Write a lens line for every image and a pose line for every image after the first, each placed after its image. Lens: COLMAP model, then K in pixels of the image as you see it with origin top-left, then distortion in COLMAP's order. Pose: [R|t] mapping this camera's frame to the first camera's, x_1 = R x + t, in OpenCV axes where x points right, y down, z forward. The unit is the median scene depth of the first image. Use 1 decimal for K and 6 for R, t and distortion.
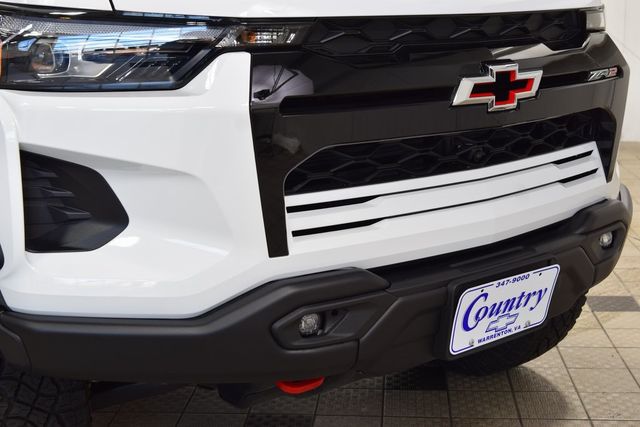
lens RADIAL K [[921.6, 0, 318.1], [0, 921.6, 211.6], [0, 0, 1]] dist [0.035649, 0.000000]
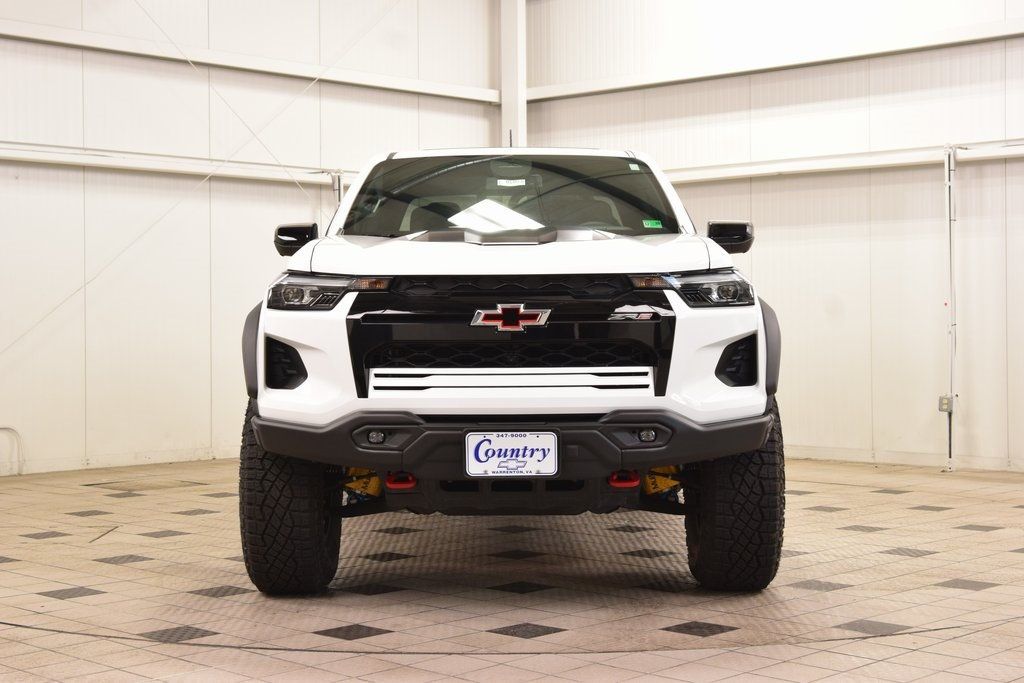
lens RADIAL K [[1636.3, 0, 516.7], [0, 1636.3, 340.6], [0, 0, 1]] dist [0.073370, 0.000000]
pose [[0.772238, 0.024711, -0.634852, 2.079431], [-0.146550, 0.979225, -0.140148, 0.319296], [0.618200, 0.201265, 0.759816, -1.233475]]
